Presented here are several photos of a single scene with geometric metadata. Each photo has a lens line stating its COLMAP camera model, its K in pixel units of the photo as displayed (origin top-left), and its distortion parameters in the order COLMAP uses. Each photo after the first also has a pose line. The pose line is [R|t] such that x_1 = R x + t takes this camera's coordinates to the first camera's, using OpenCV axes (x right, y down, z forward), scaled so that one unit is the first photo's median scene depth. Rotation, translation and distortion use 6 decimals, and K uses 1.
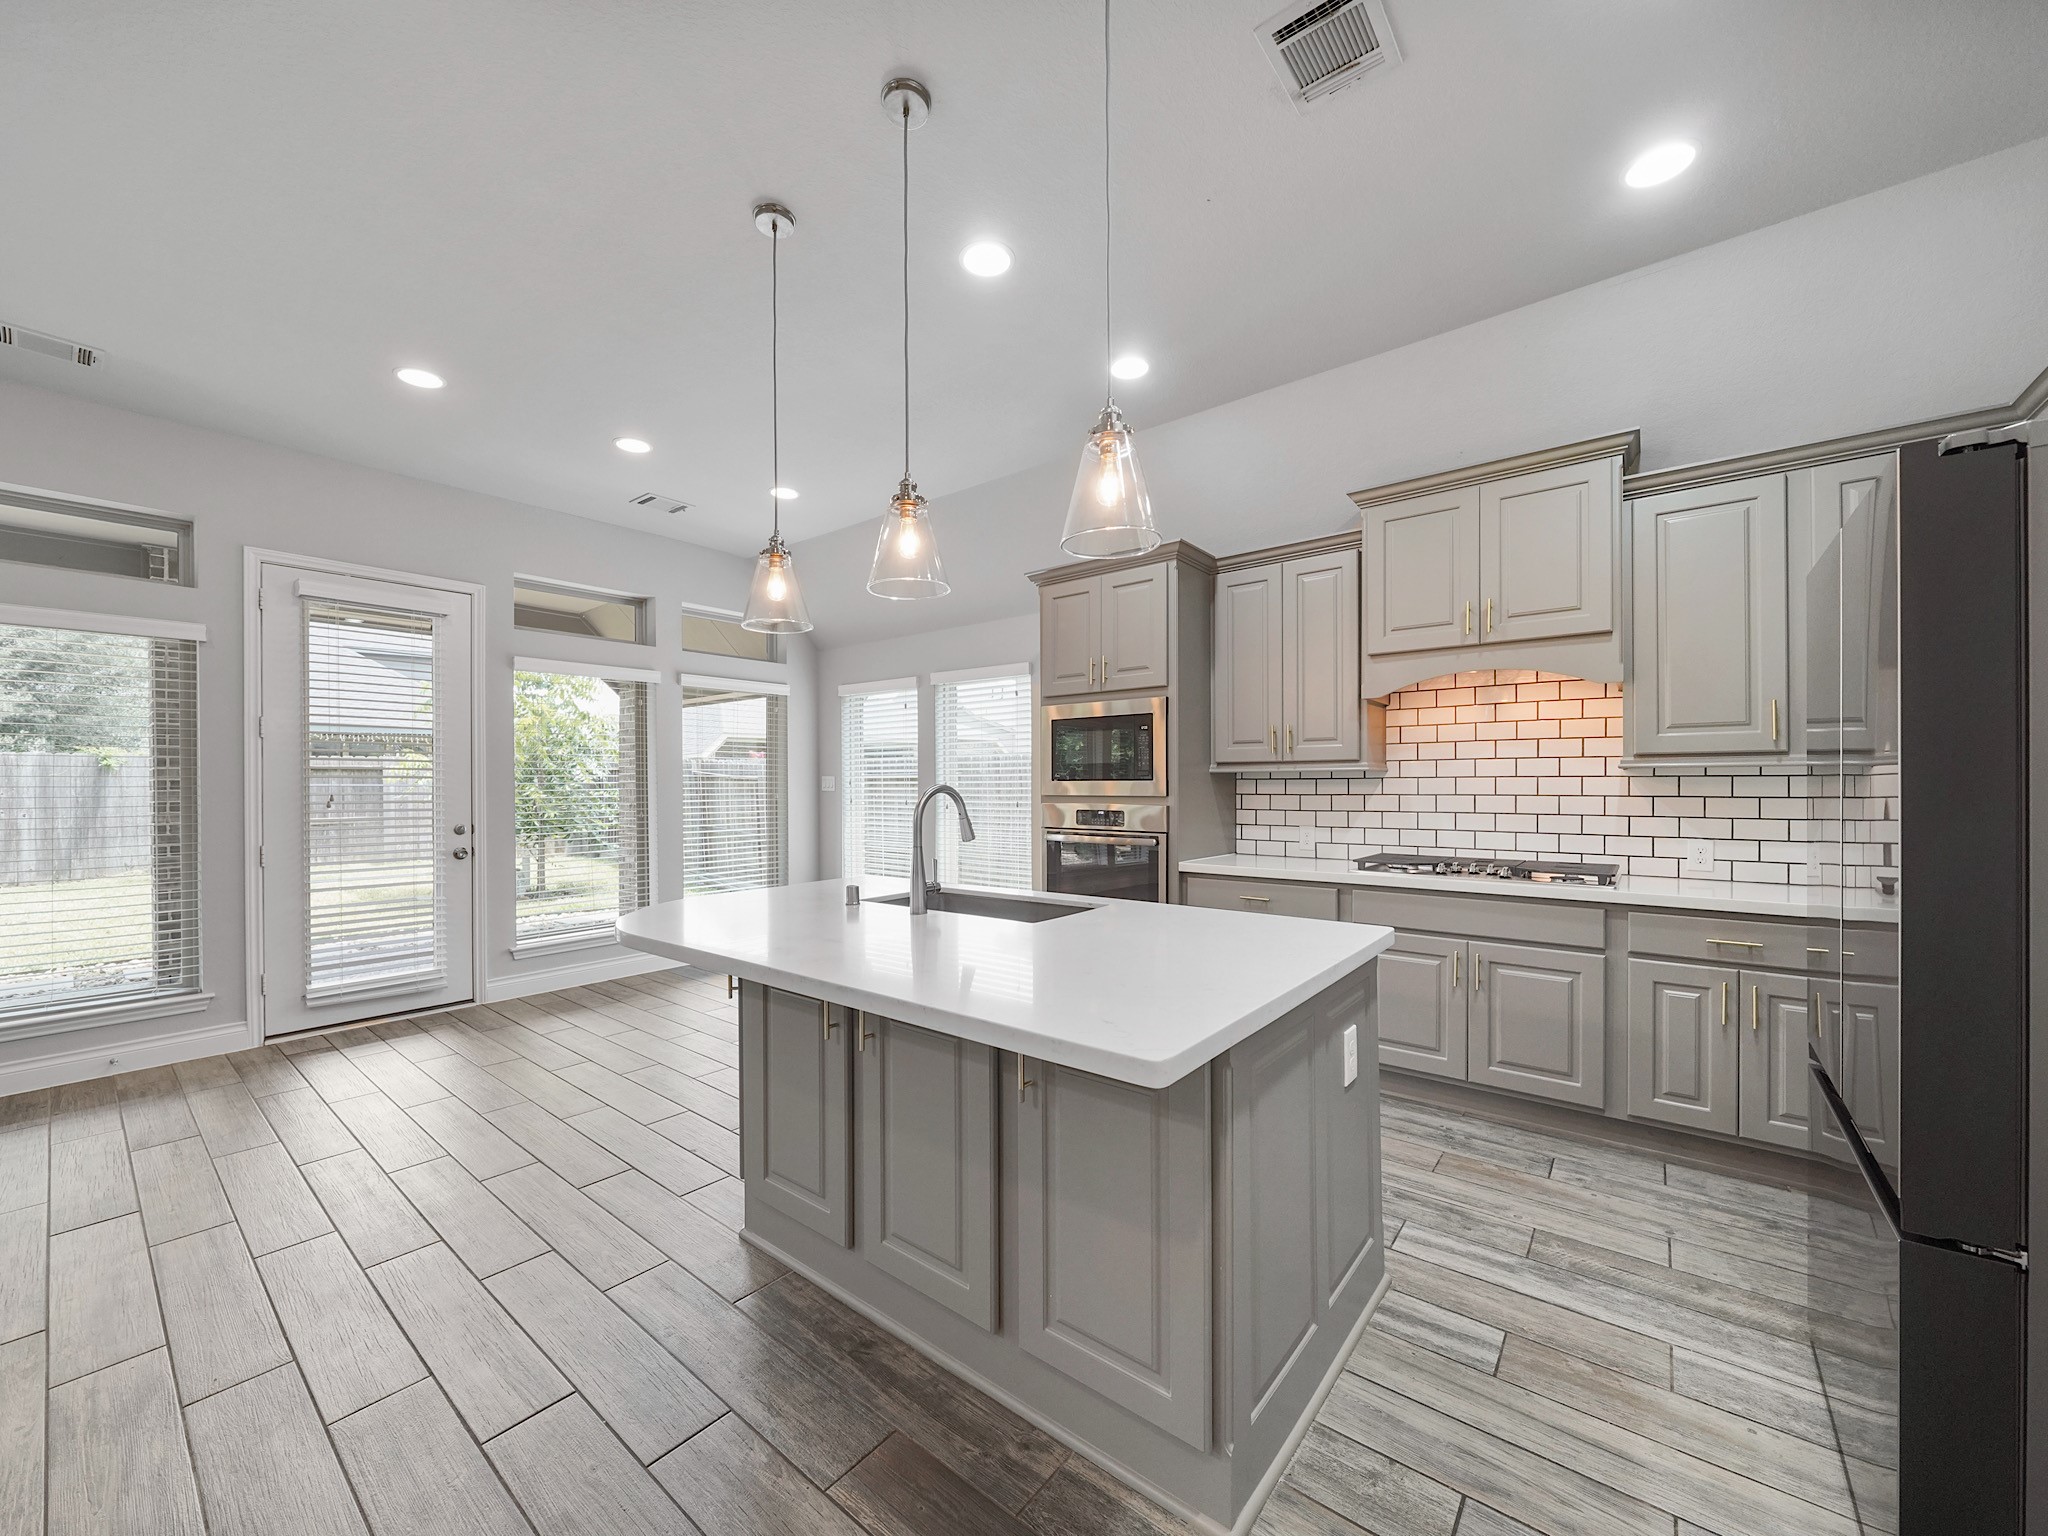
lens RADIAL K [[791.1, 0, 1019.3], [0, 791.1, 786.5], [0, 0, 1]] dist [-0.004817, -0.000999]
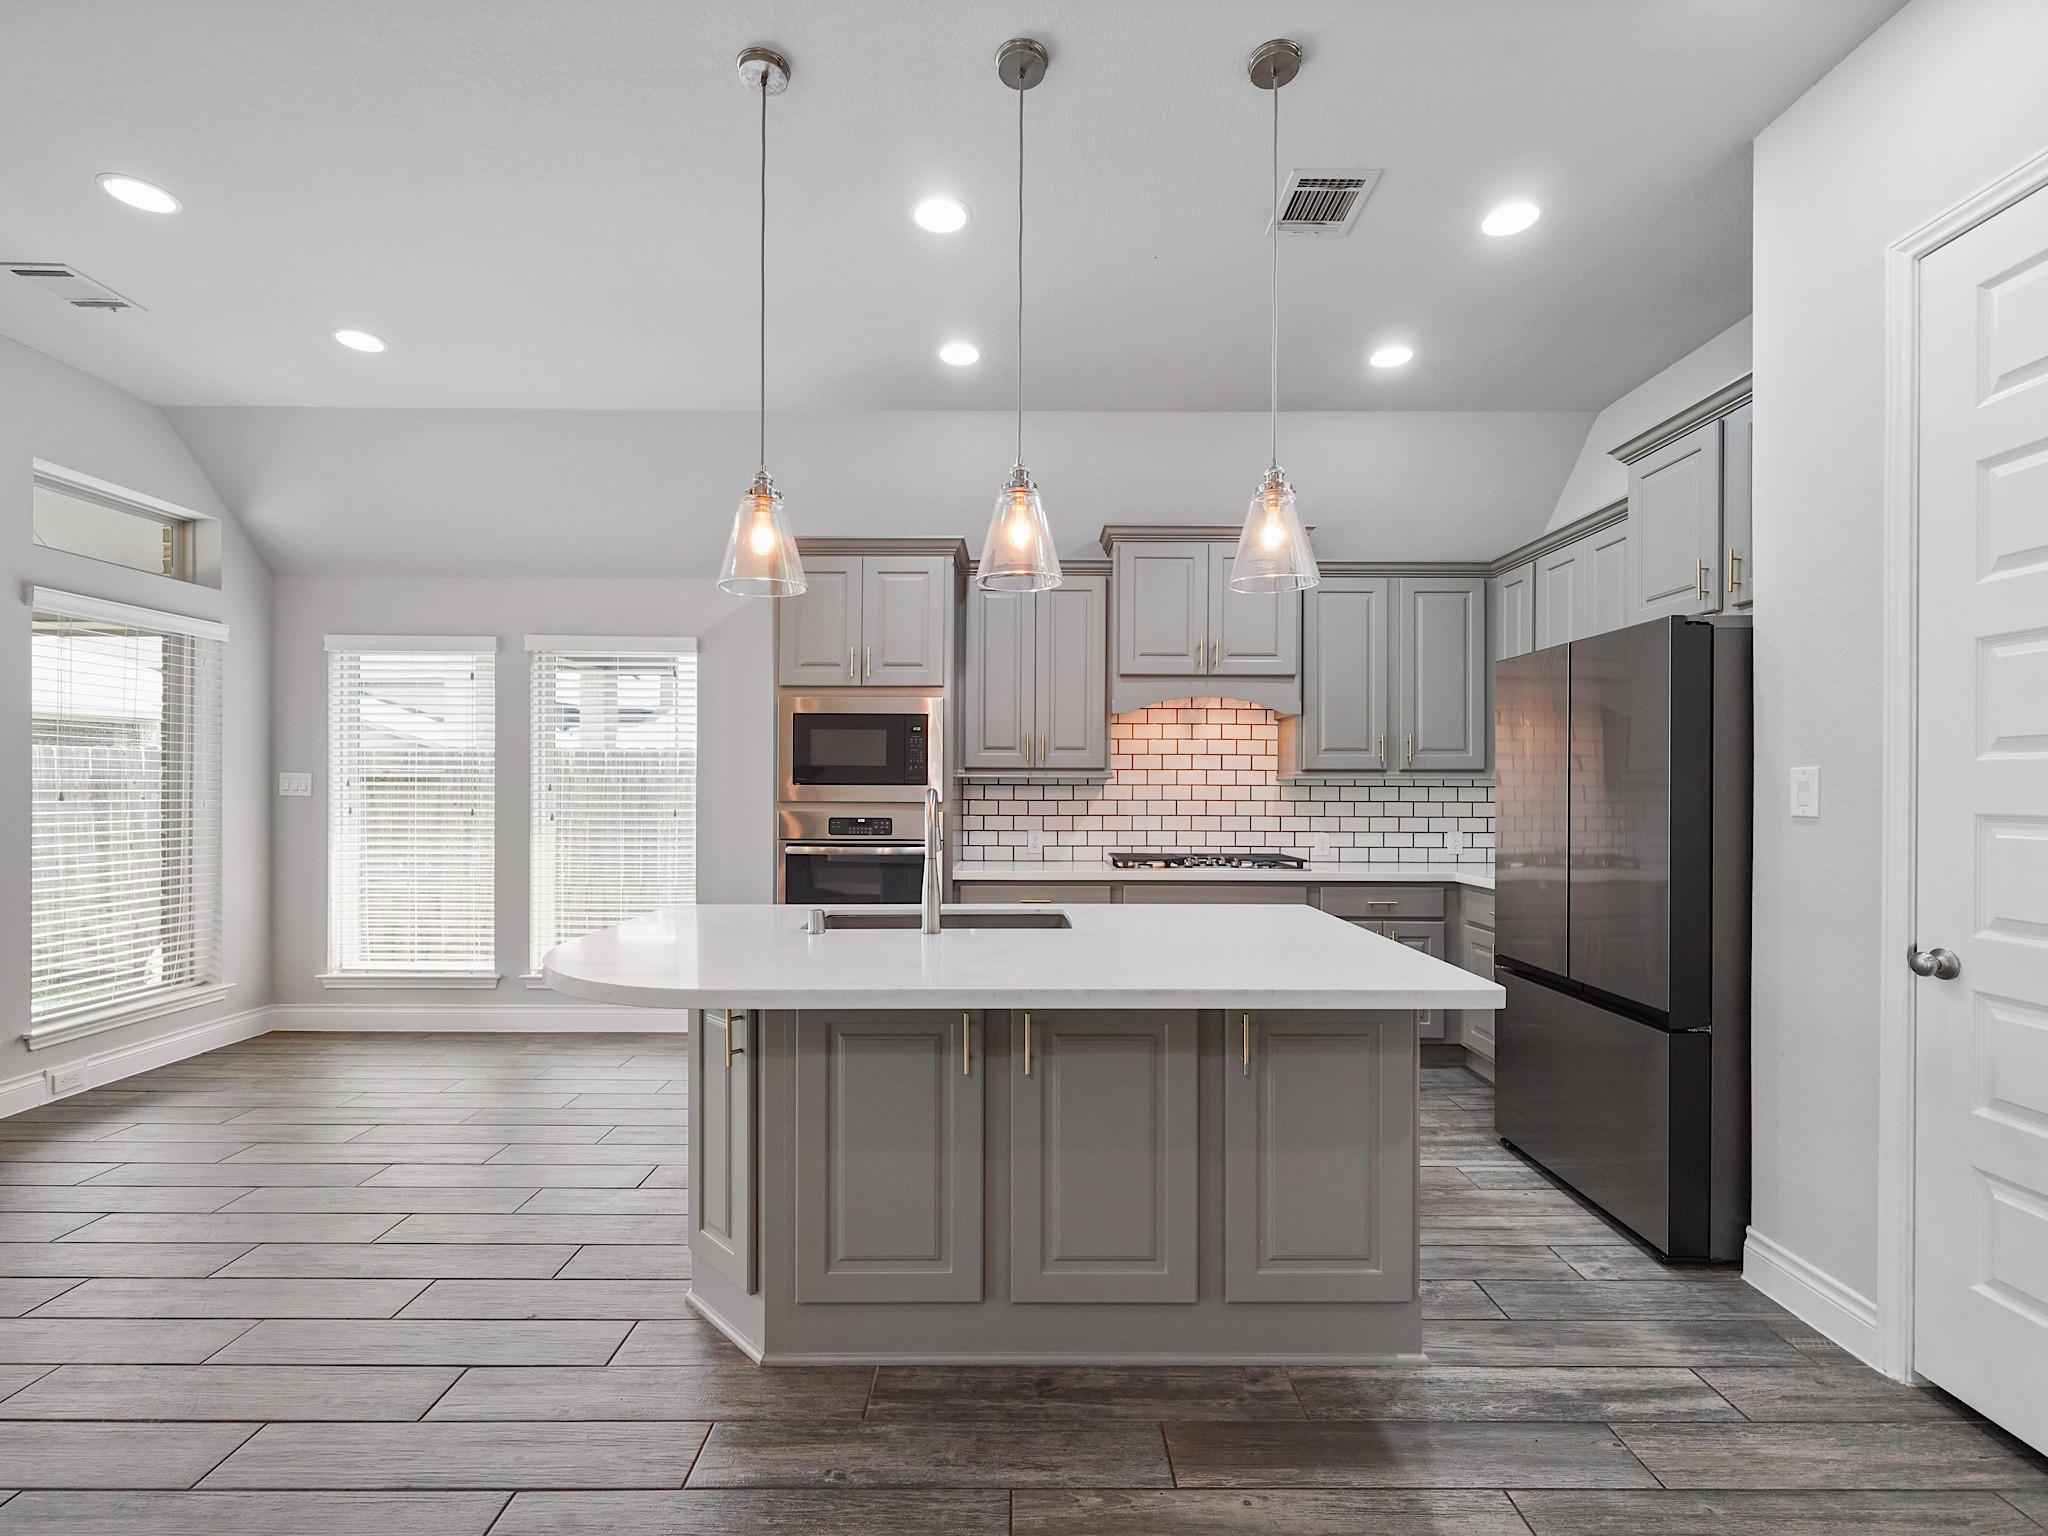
lens RADIAL K [[917.2, 0, 1022.2], [0, 917.2, 790.3], [0, 0, 1]] dist [-0.000629, -0.000975]
pose [[0.773762, 0.005478, 0.633453, -0.462870], [-0.004542, 0.999985, -0.003099, 0.001110], [-0.633461, -0.000479, 0.773775, 0.085654]]
